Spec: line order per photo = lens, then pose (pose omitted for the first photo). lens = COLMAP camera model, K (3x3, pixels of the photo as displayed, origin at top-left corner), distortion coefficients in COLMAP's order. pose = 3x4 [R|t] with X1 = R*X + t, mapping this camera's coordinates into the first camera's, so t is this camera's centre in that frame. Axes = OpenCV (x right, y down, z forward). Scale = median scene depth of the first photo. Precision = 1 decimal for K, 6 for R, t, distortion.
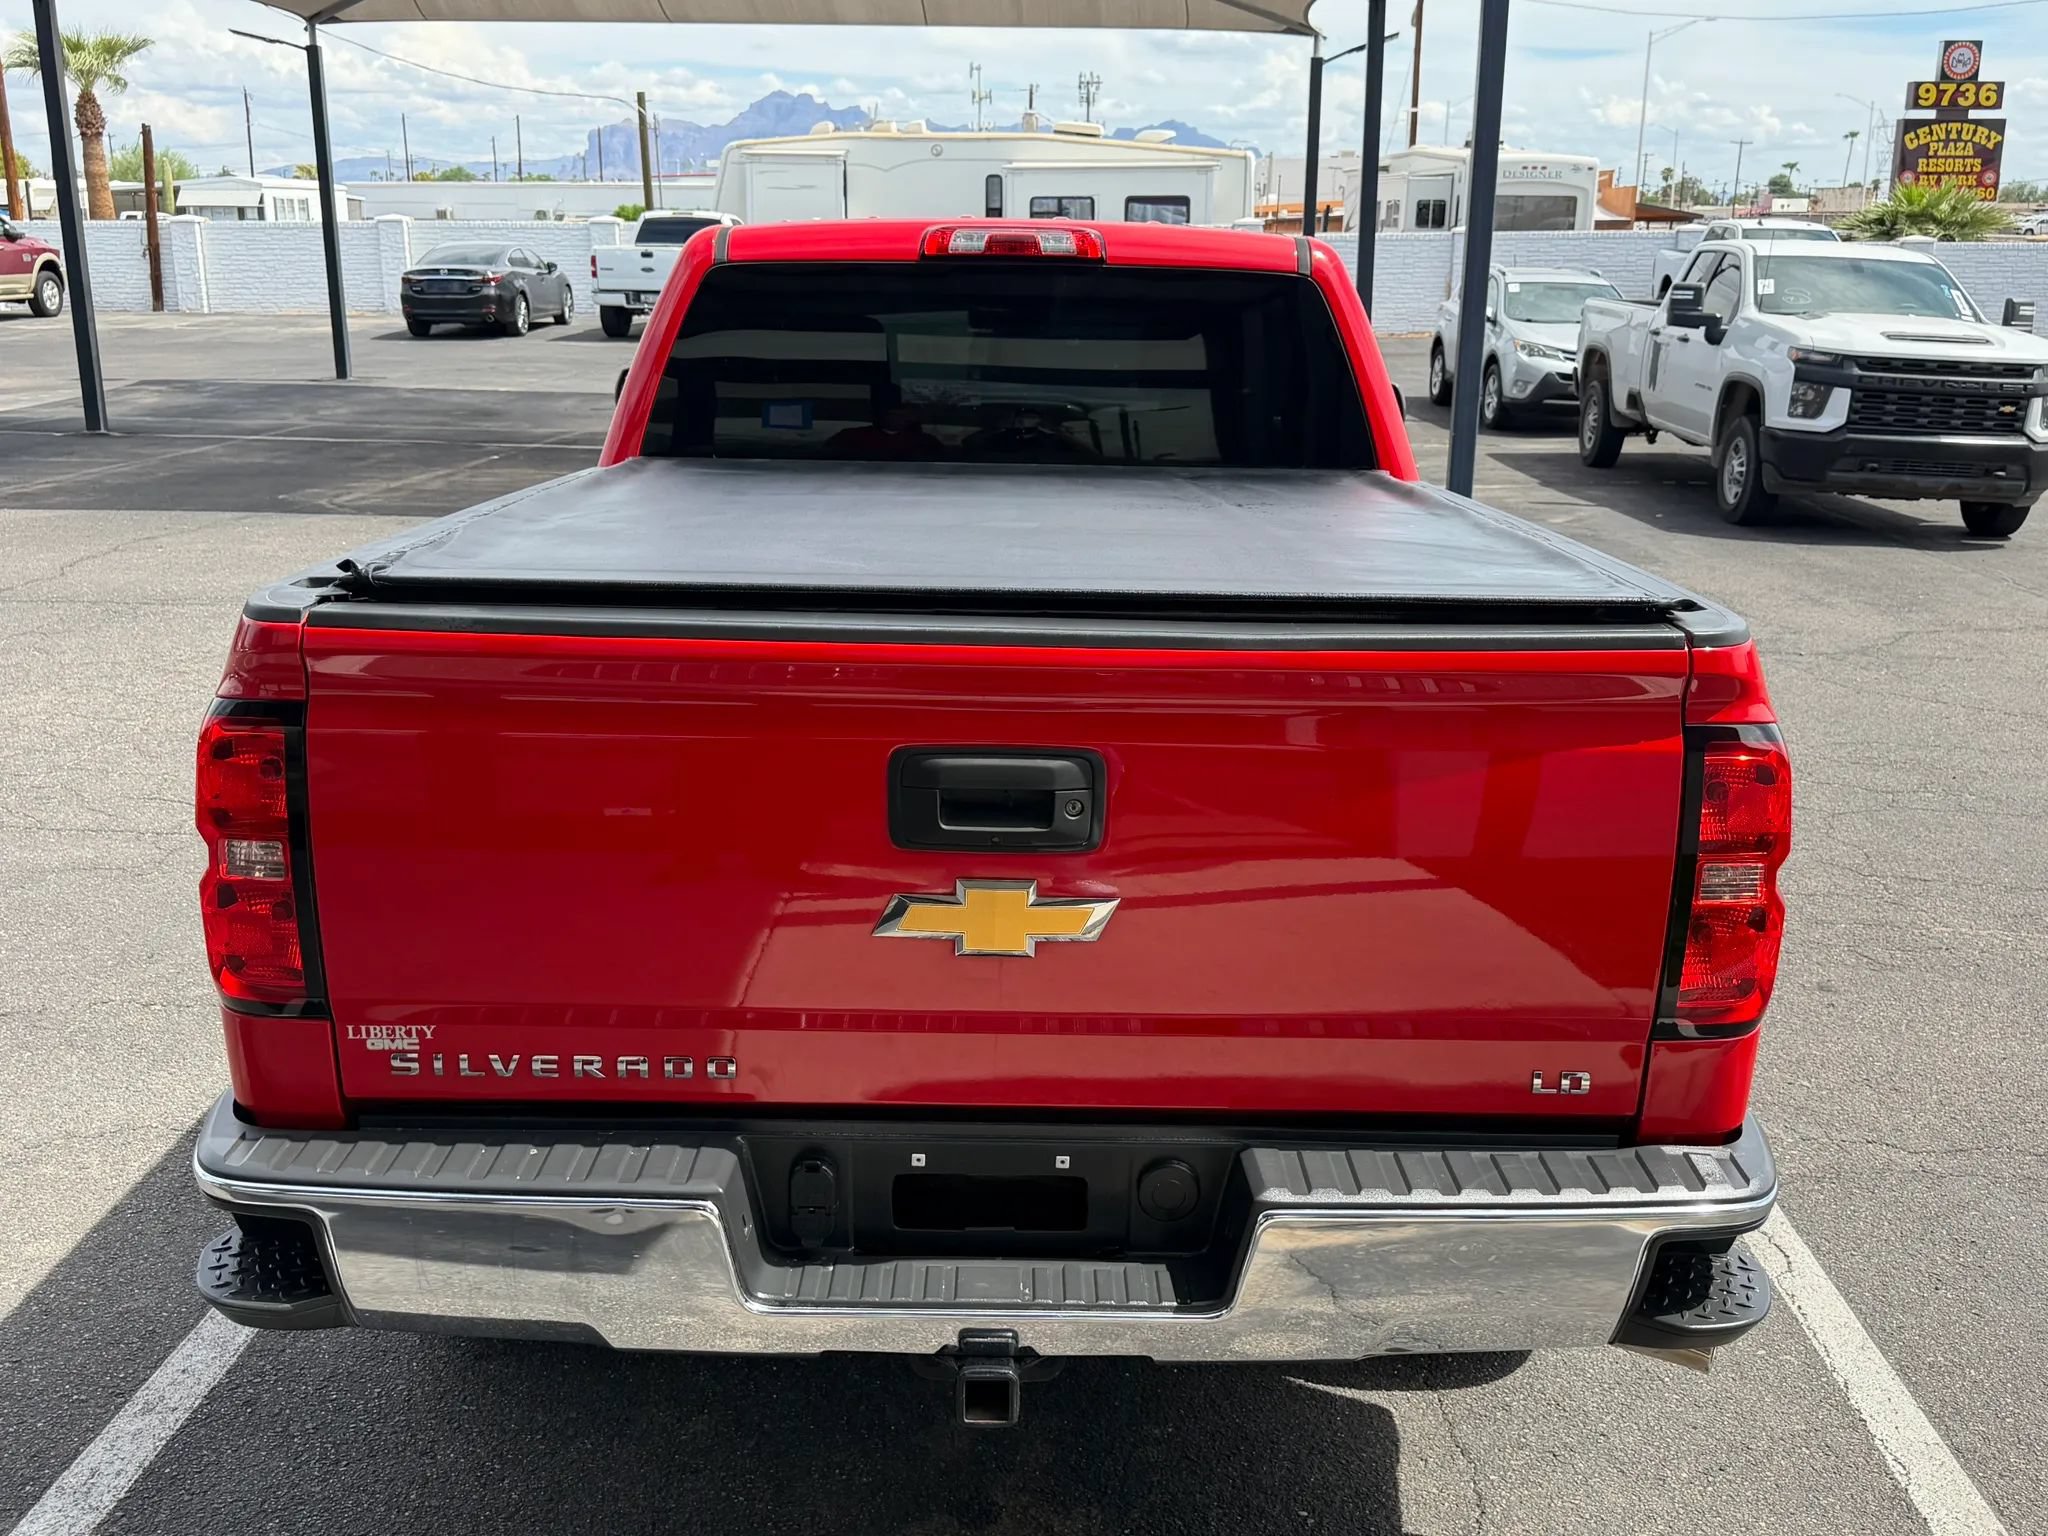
lens RADIAL K [[2001.8, 0, 1039.0], [0, 2001.8, 759.9], [0, 0, 1]] dist [0.019894, 0.000000]
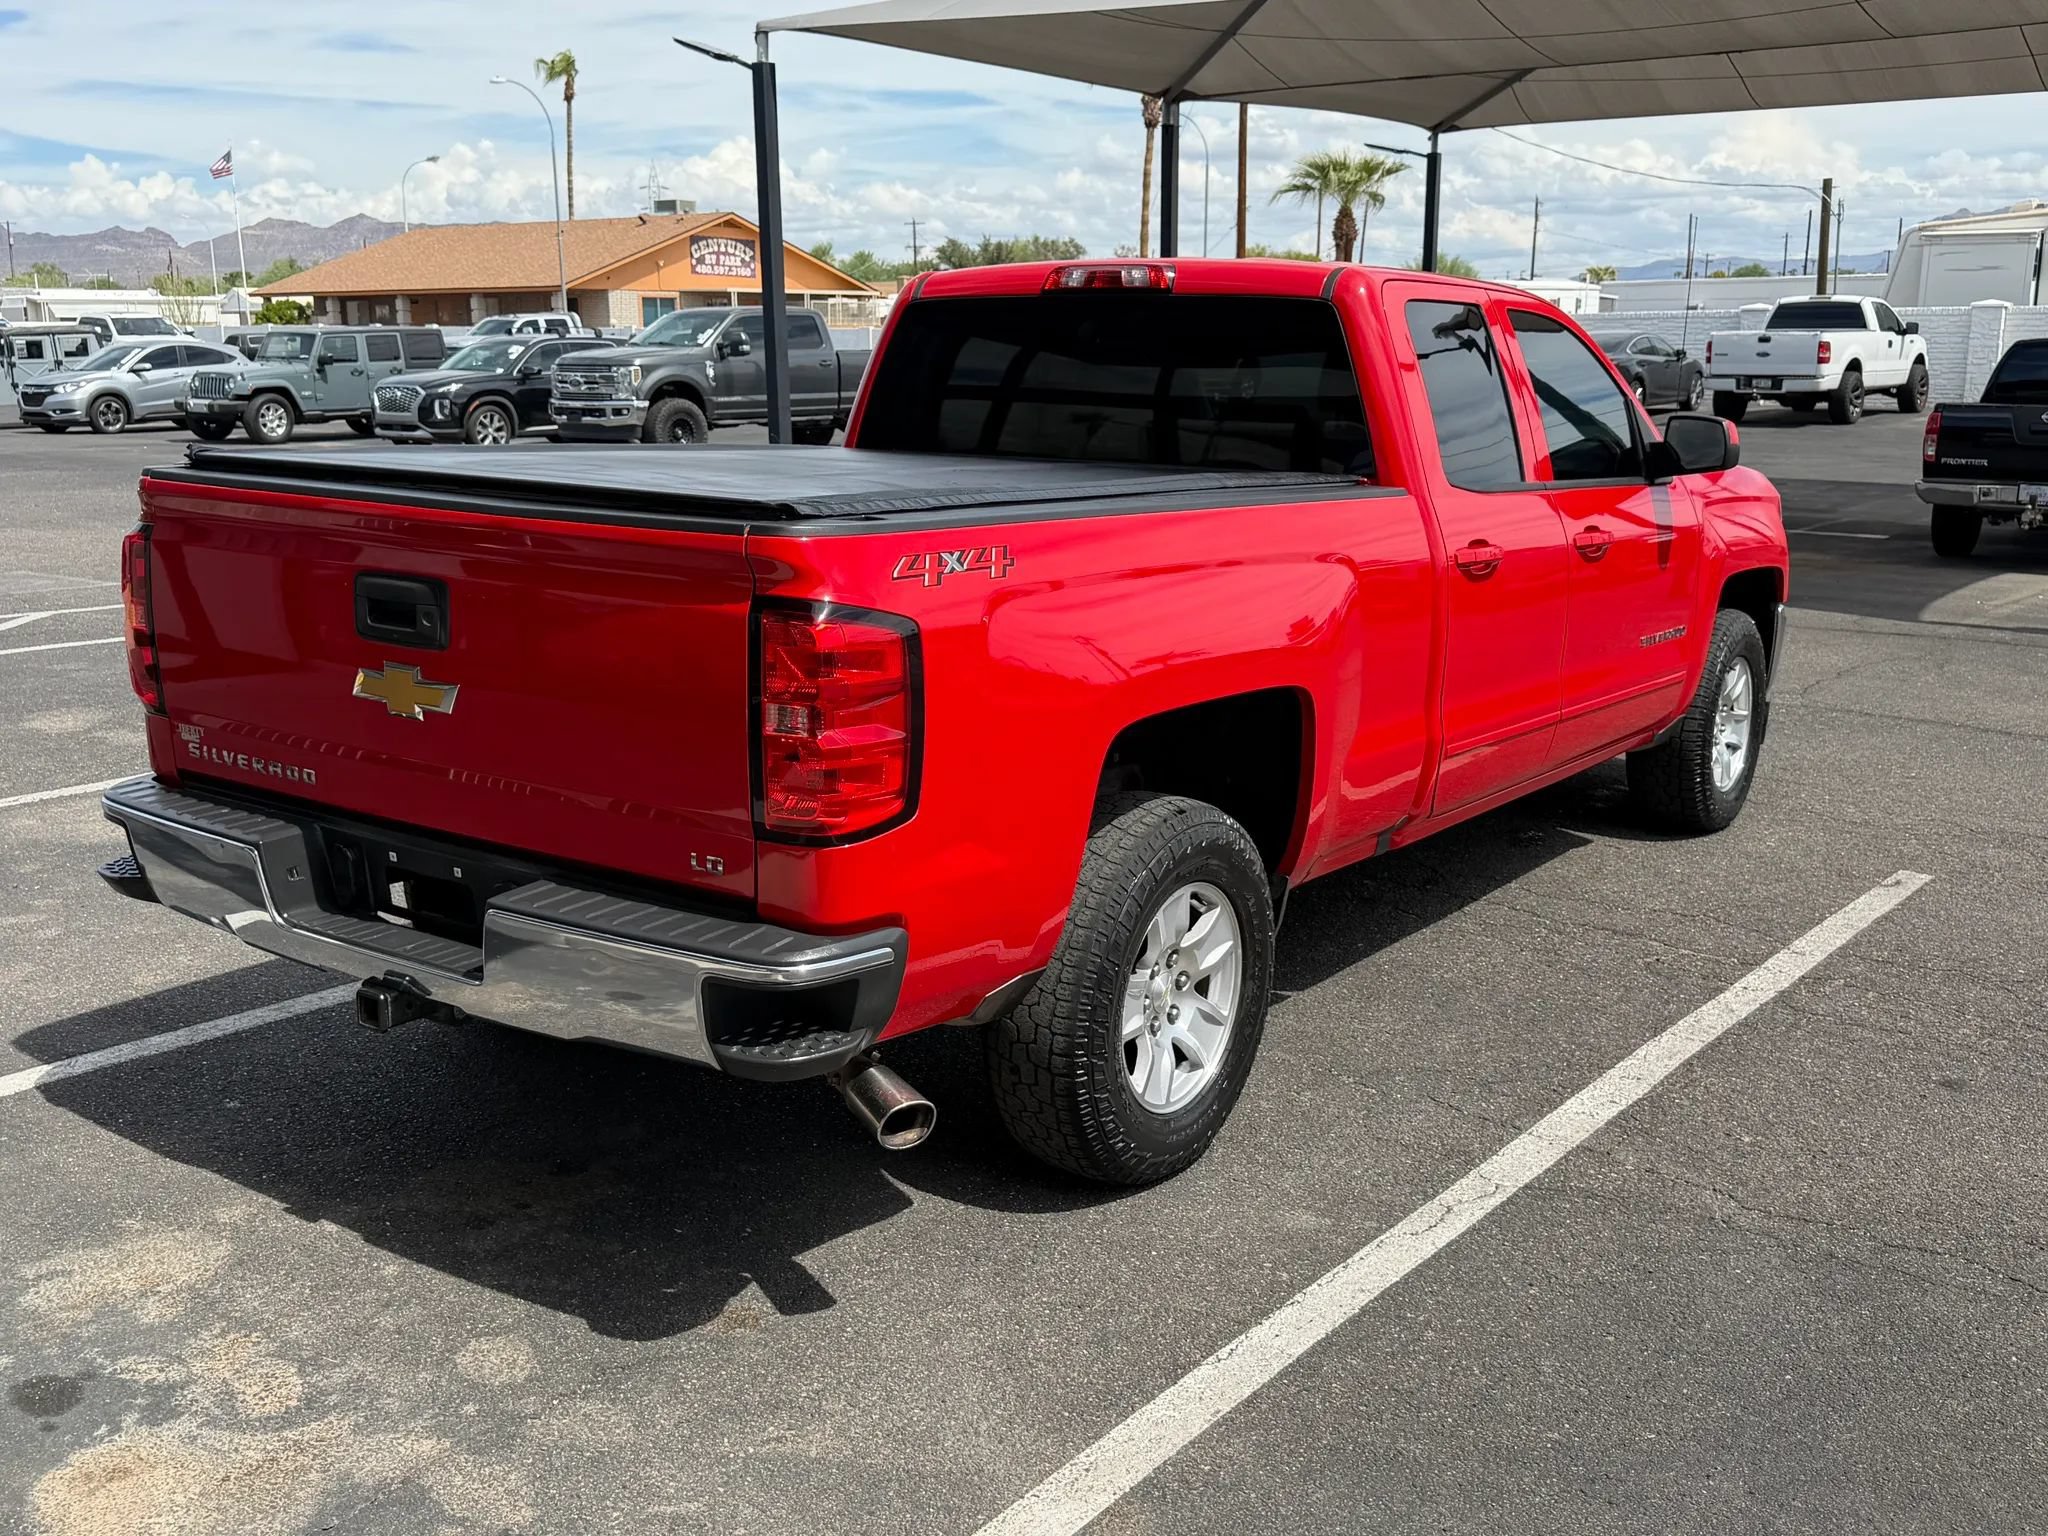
lens RADIAL K [[2001.8, 0, 1035.5], [0, 2001.8, 745.9], [0, 0, 1]] dist [0.019894, 0.000000]
pose [[0.812567, 0.111074, -0.572186, 0.176424], [-0.141501, 0.989899, -0.008786, 0.009515], [0.565431, 0.088104, 0.820076, 0.005113]]
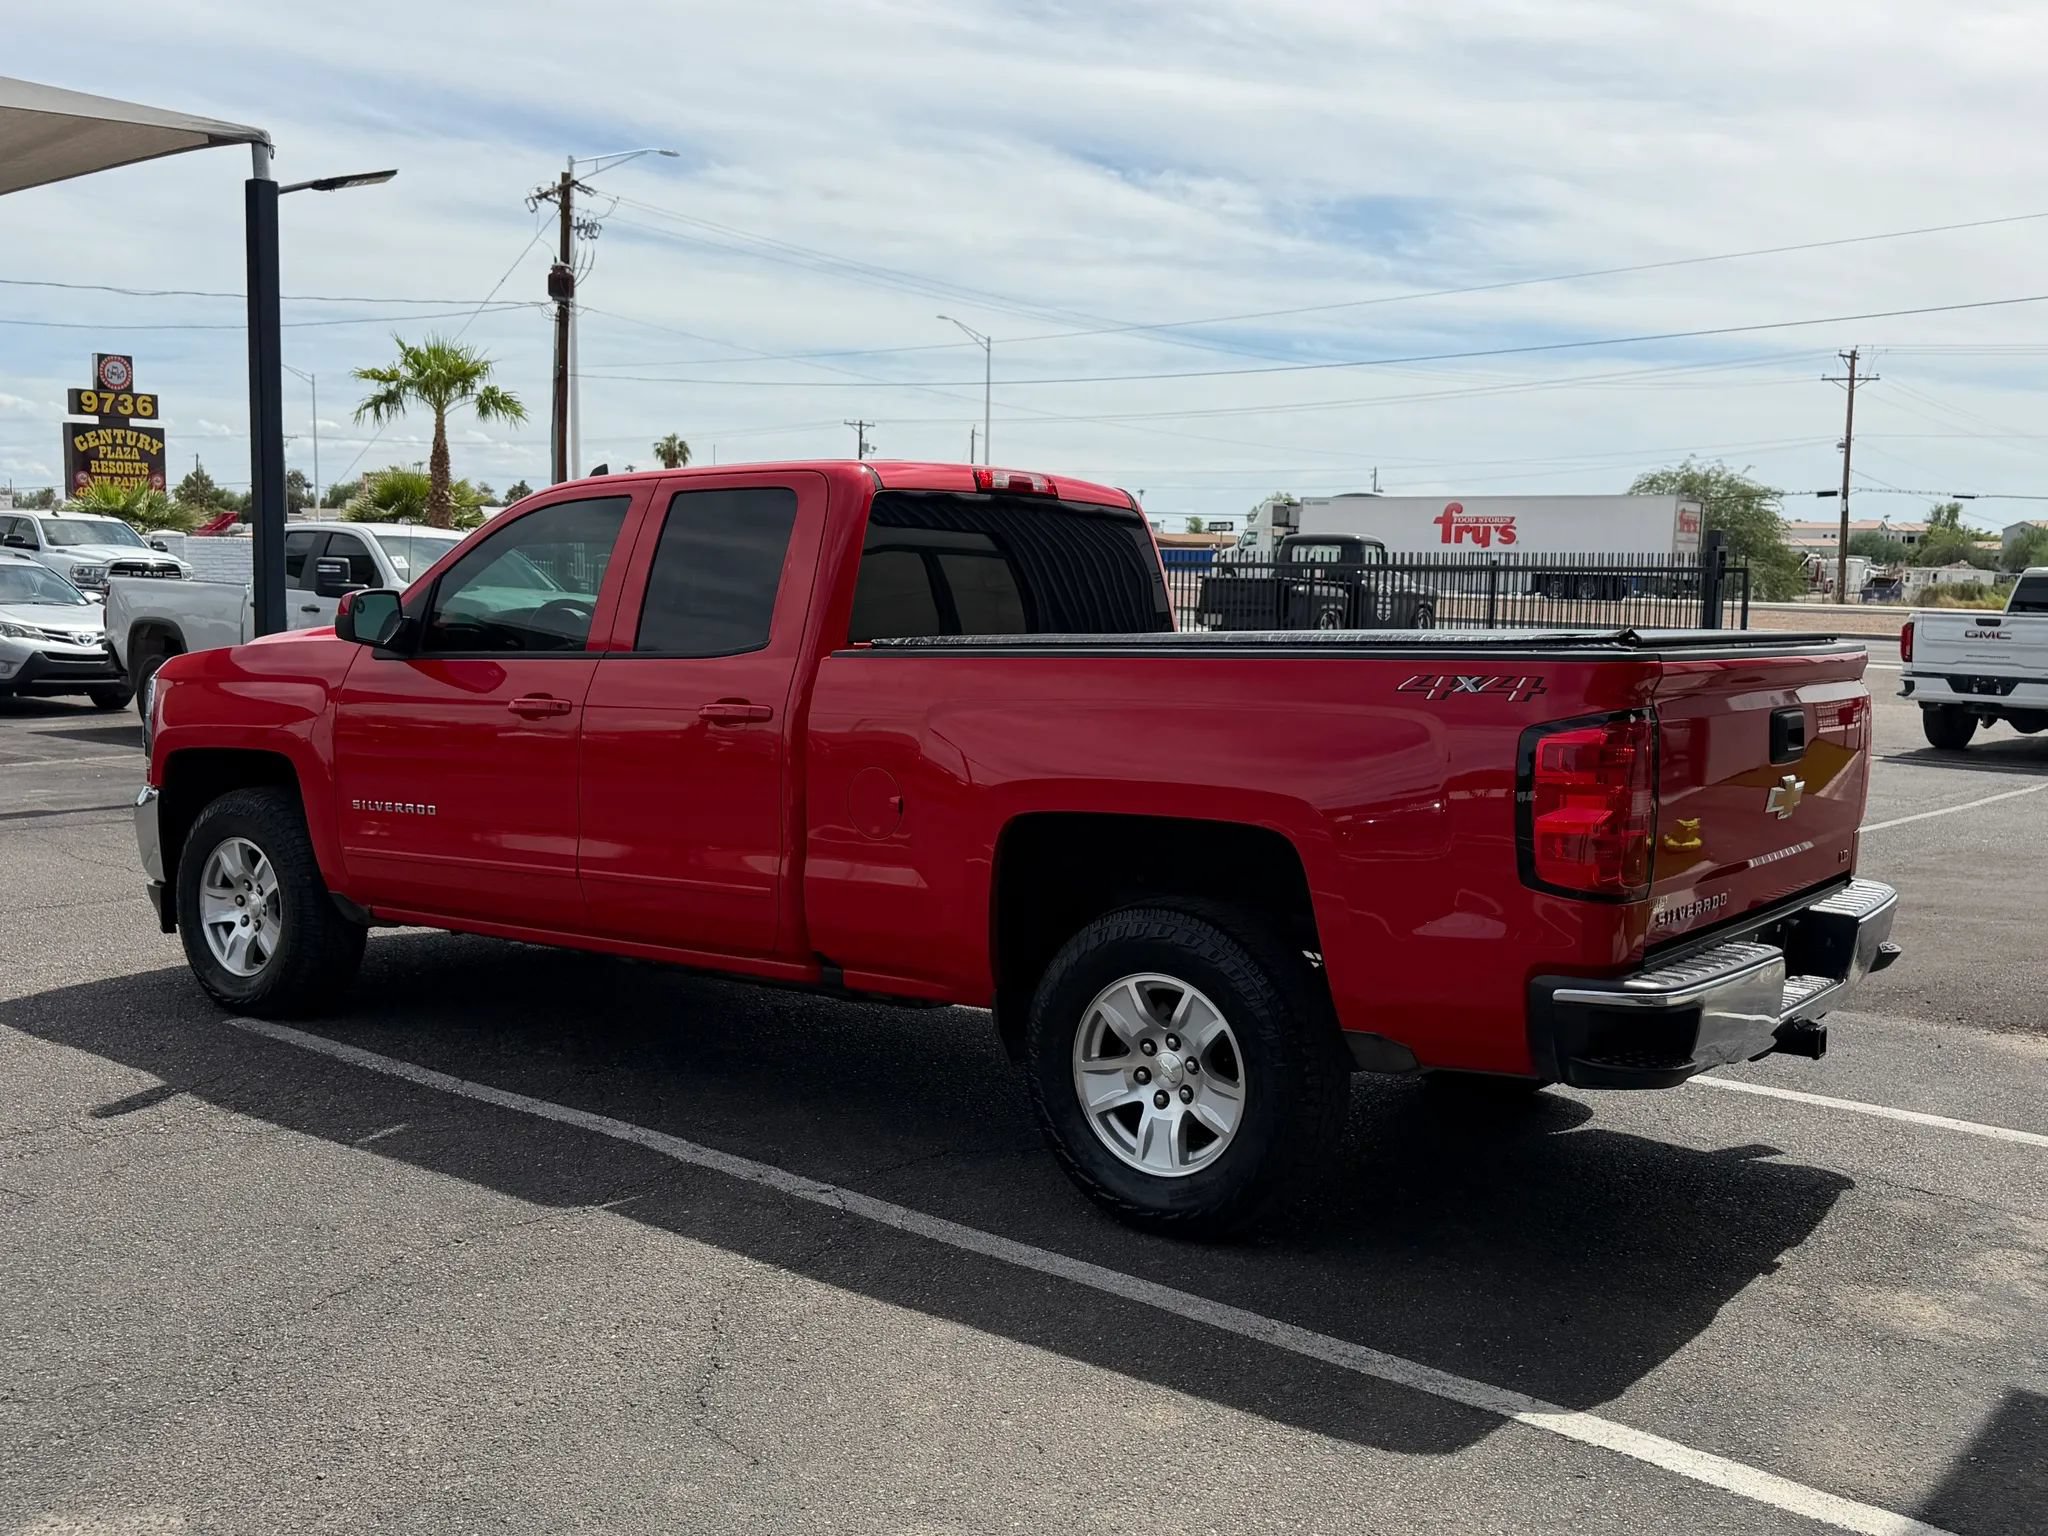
lens RADIAL K [[2001.8, 0, 1029.9], [0, 2001.8, 732.9], [0, 0, 1]] dist [0.019894, 0.000000]
pose [[0.594344, -0.064642, 0.801609, -0.296841], [0.191405, 0.979492, -0.062929, -0.000094], [-0.781101, 0.190833, 0.594528, 0.055563]]
